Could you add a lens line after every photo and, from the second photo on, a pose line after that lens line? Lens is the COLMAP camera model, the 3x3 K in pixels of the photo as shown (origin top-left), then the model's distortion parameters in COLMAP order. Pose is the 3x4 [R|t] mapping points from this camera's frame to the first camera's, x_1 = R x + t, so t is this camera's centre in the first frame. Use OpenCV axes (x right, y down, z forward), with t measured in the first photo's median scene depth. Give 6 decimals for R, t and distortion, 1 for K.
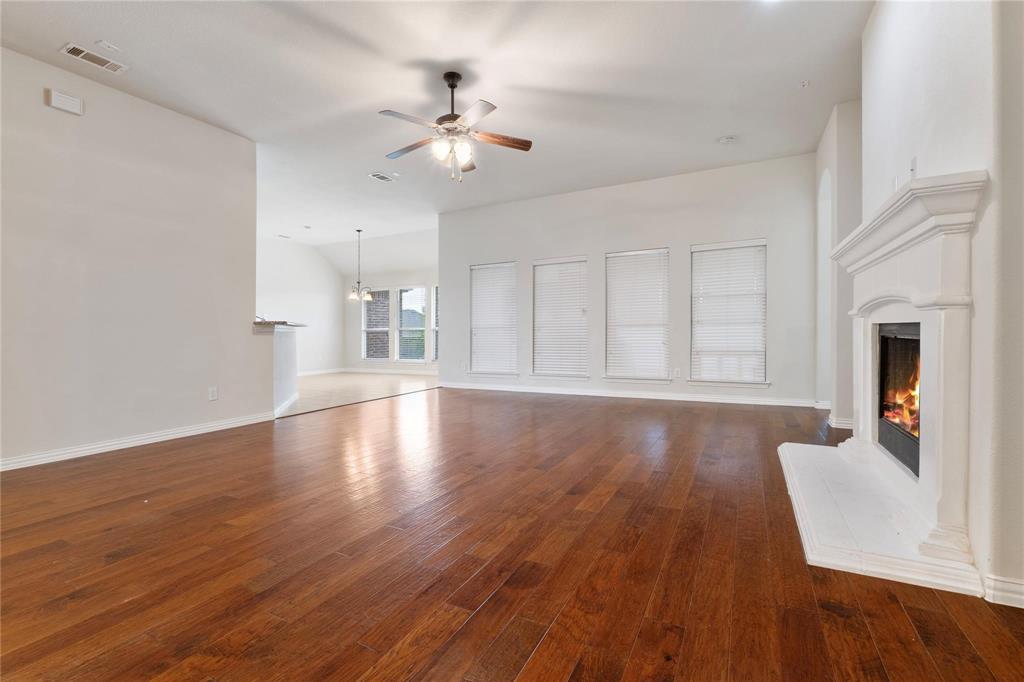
lens RADIAL K [[455.3, 0, 509.6], [0, 455.3, 334.3], [0, 0, 1]] dist [-0.015500, -0.000077]
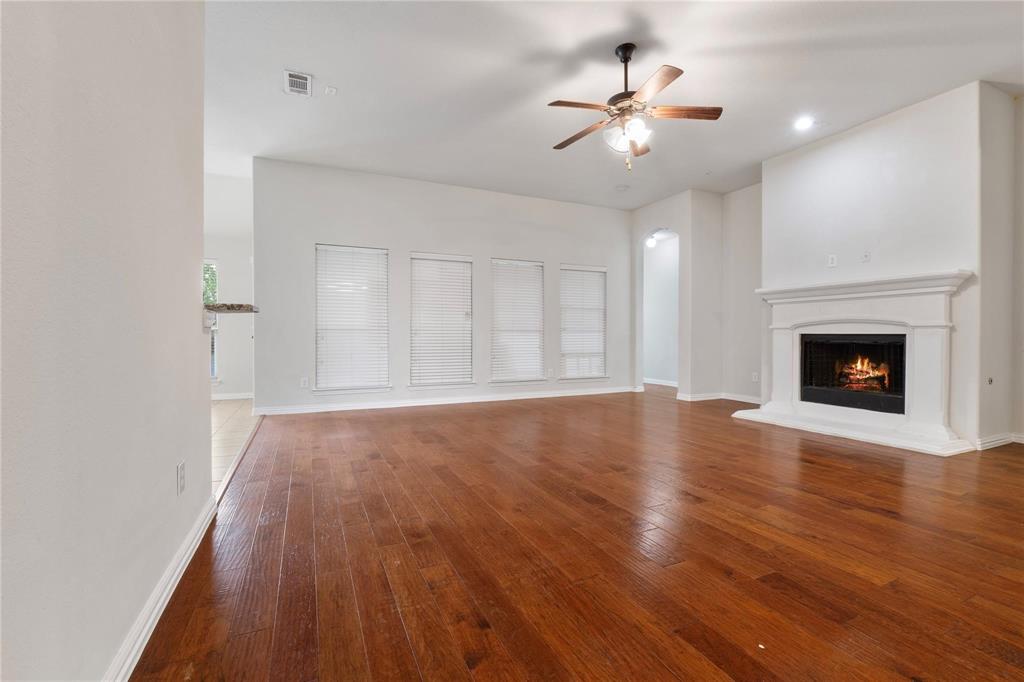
lens RADIAL K [[452.3, 0, 517.3], [0, 452.3, 340.8], [0, 0, 1]] dist [-0.002239, -0.000036]
pose [[0.599153, 0.006001, 0.800612, -0.611052], [-0.005723, 0.999978, -0.003213, 0.007099], [-0.800614, -0.002657, 0.599175, 0.397714]]
